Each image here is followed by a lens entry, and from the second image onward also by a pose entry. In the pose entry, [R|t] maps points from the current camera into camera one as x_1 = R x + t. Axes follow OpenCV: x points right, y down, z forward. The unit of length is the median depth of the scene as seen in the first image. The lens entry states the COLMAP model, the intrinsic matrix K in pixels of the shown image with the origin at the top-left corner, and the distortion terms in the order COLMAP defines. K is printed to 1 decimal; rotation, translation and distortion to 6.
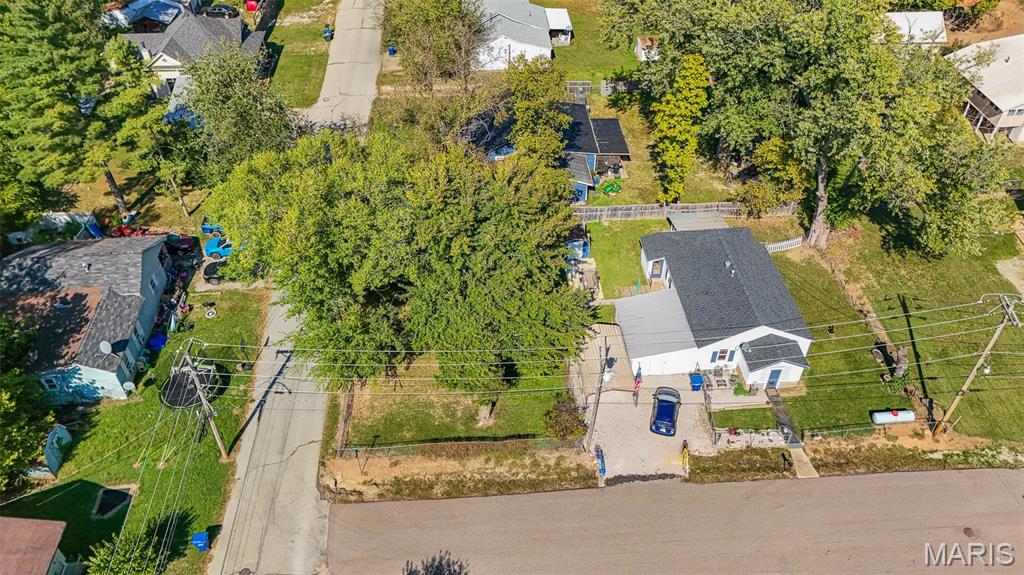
lens RADIAL K [[752.6, 0, 507.2], [0, 752.6, 286.4], [0, 0, 1]] dist [0.071834, -0.071919]
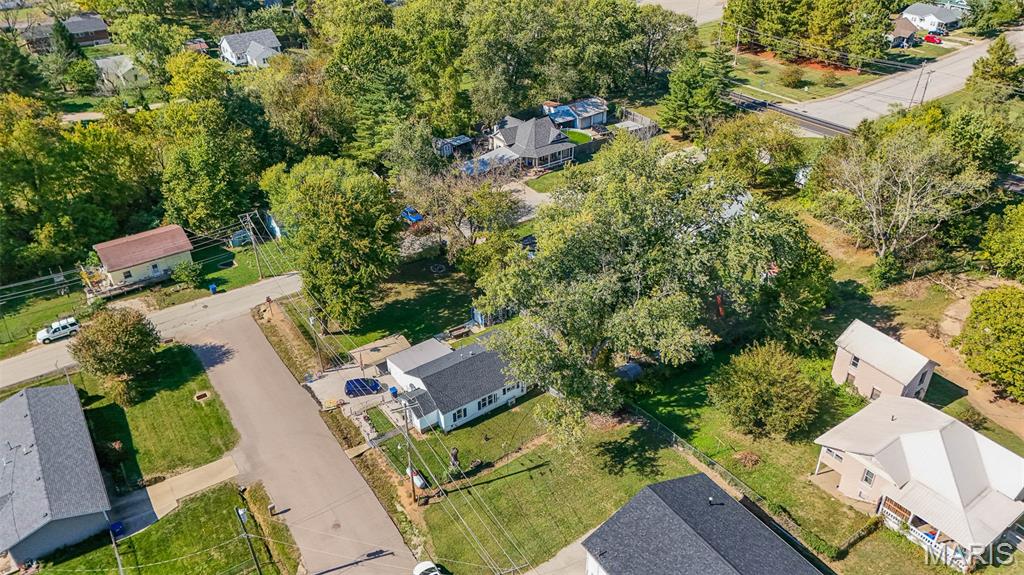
lens RADIAL K [[752.6, 0, 507.2], [0, 752.6, 286.4], [0, 0, 1]] dist [0.071834, -0.071919]
pose [[0.508641, 0.468281, -0.722494, 1.379005], [-0.578394, 0.807447, 0.116150, -0.359186], [0.637766, 0.358807, 0.681551, 0.027186]]
